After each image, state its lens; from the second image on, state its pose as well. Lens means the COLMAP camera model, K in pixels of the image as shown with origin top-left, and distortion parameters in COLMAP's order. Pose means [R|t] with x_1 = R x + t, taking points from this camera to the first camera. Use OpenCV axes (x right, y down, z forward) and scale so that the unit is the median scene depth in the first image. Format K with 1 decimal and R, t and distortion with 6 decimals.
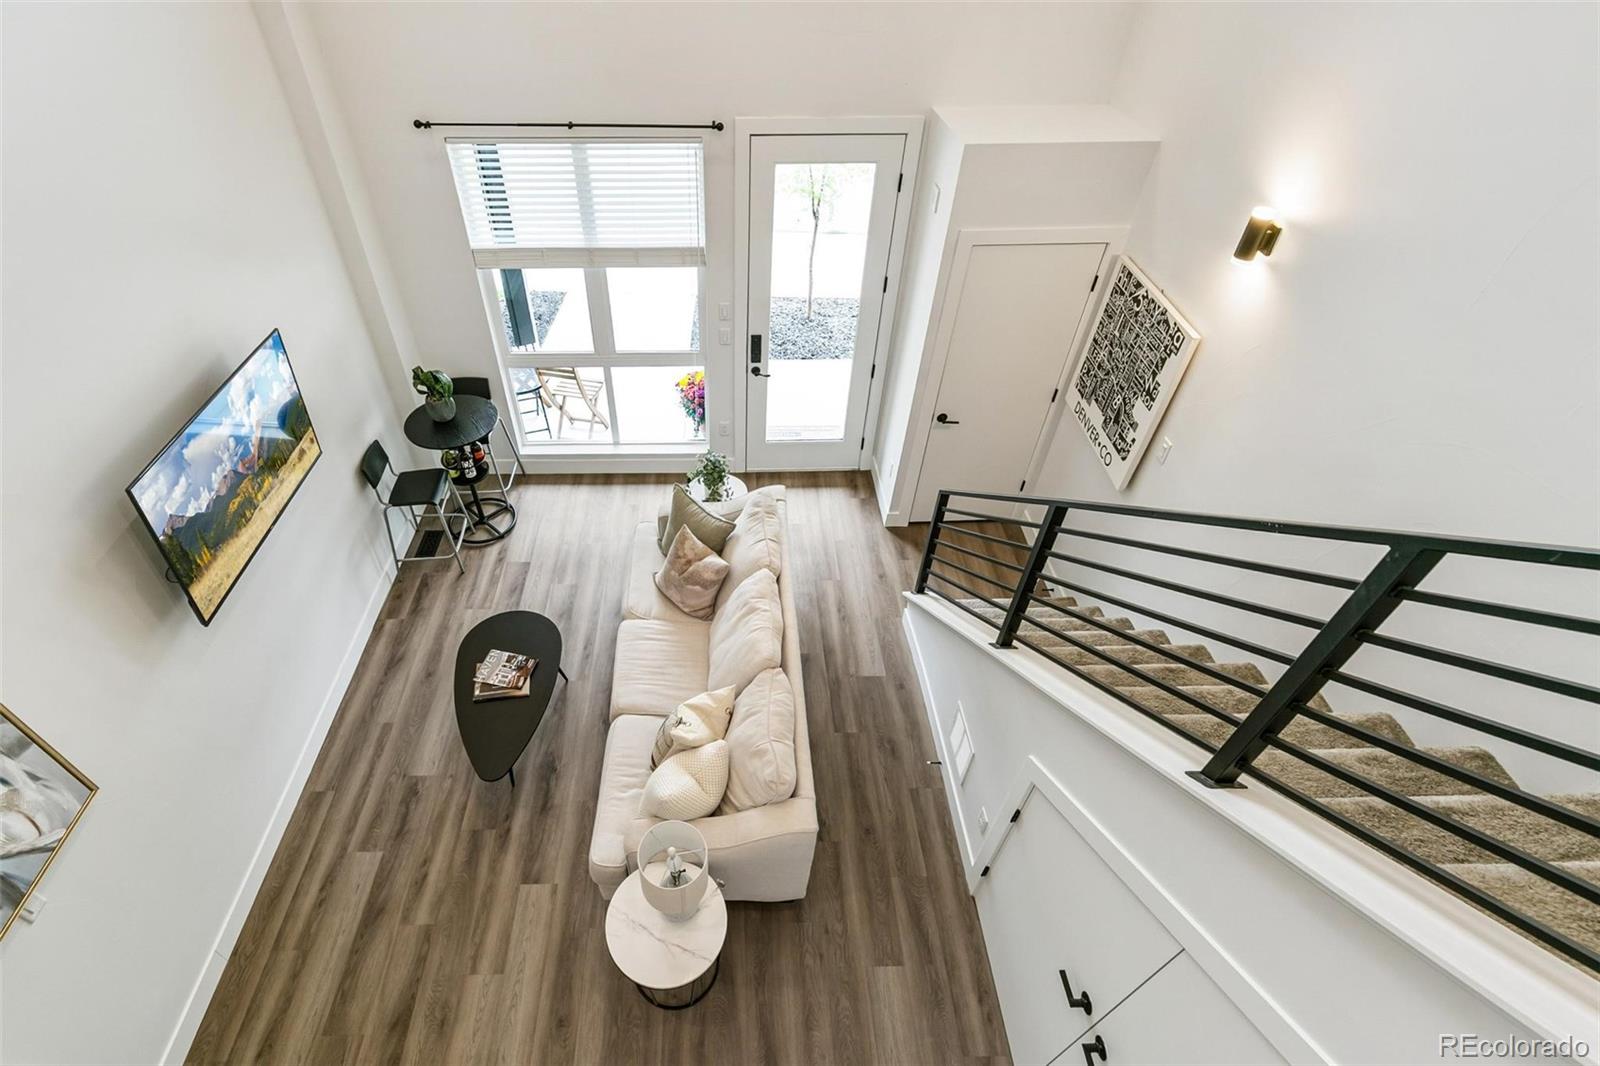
lens RADIAL K [[749.6, 0, 742.8], [0, 749.6, 540.1], [0, 0, 1]] dist [-0.001542, -0.000299]
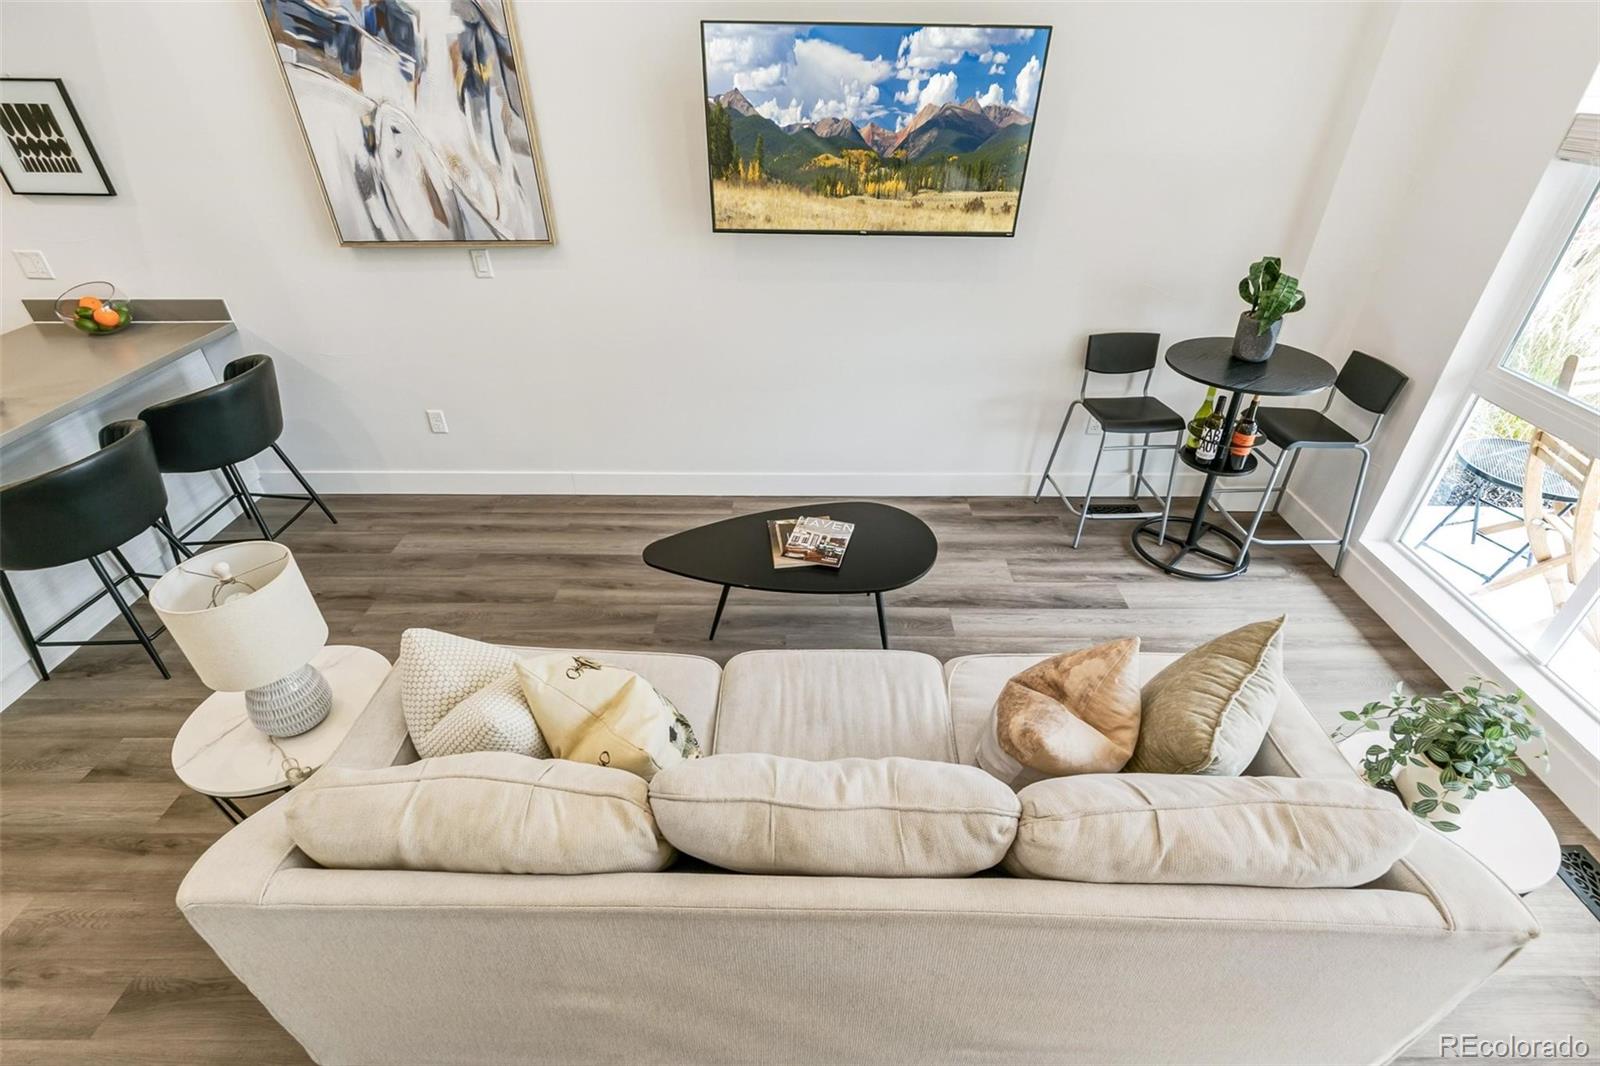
lens RADIAL K [[718.9, 0, 800.5], [0, 718.9, 521.2], [0, 0, 1]] dist [0.034038, -0.012370]
pose [[-0.029853, 0.545152, -0.837806, 0.213686], [-0.678287, 0.604608, 0.417582, -0.095690], [0.734190, 0.580739, 0.351720, 0.706419]]
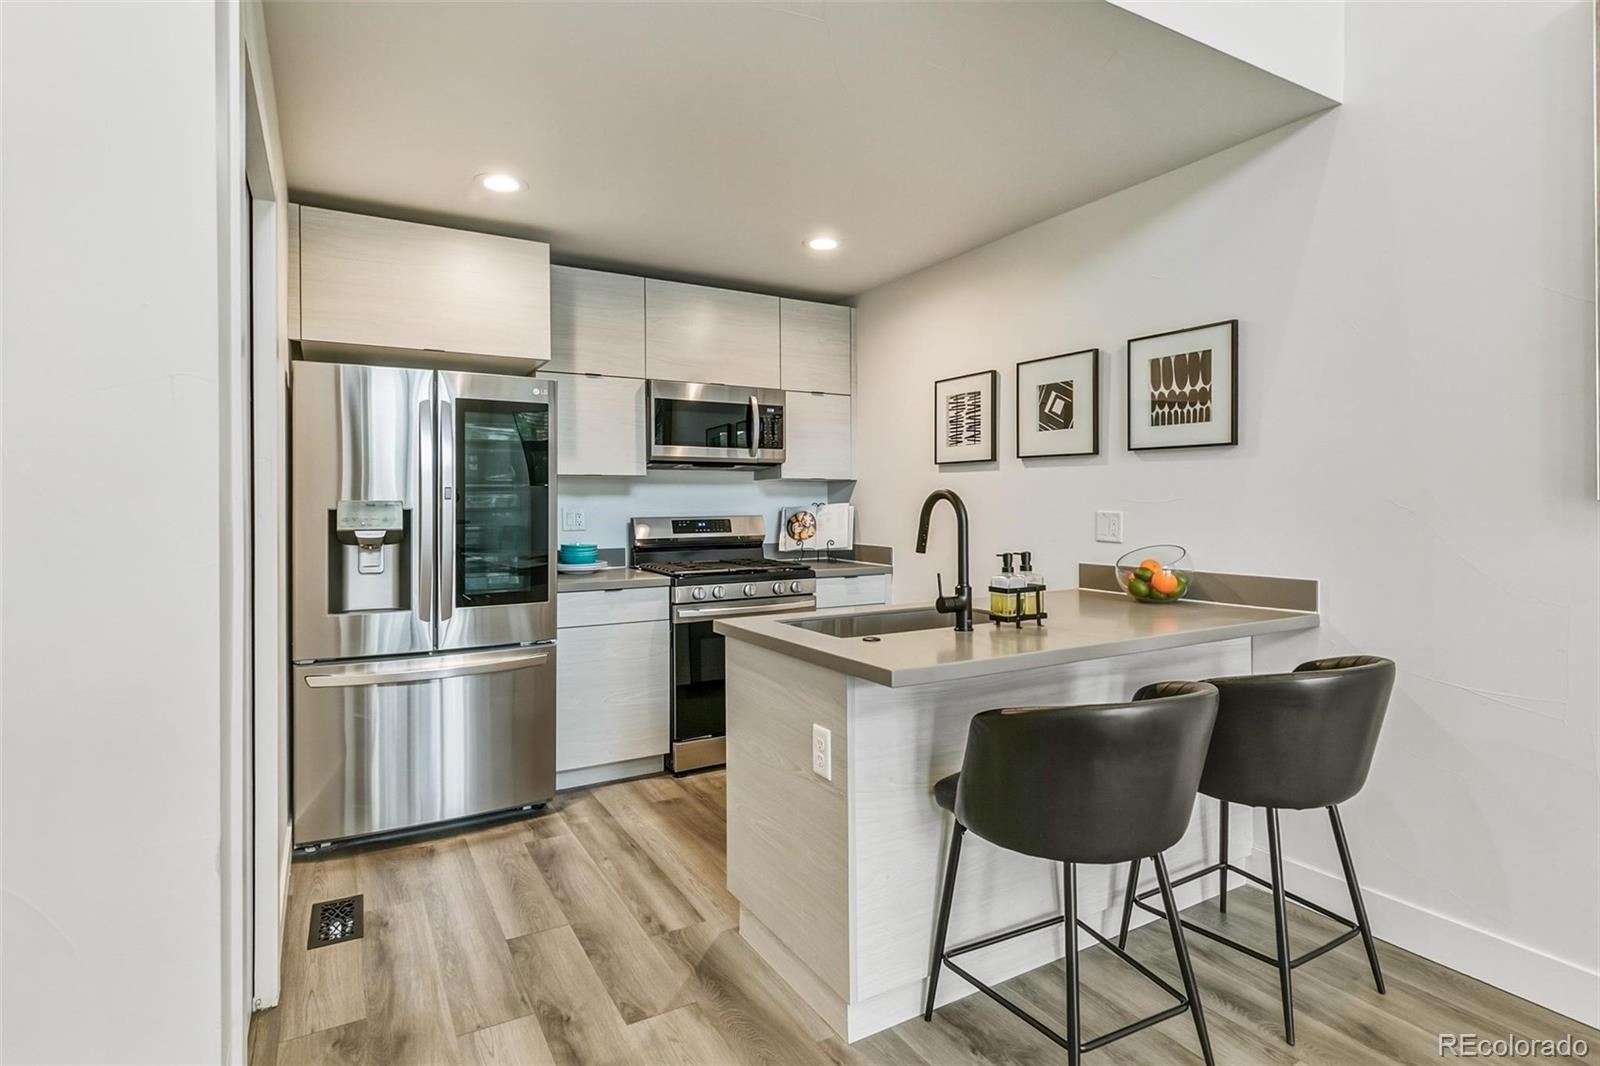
lens RADIAL K [[815.2, 0, 802.1], [0, 815.2, 502.4], [0, 0, 1]] dist [0.005804, 0.000157]
pose [[-0.874177, 0.001594, -0.485604, 0.056287], [-0.329292, 0.733016, 0.595193, 0.247039], [0.356905, 0.680209, -0.640261, 0.594182]]
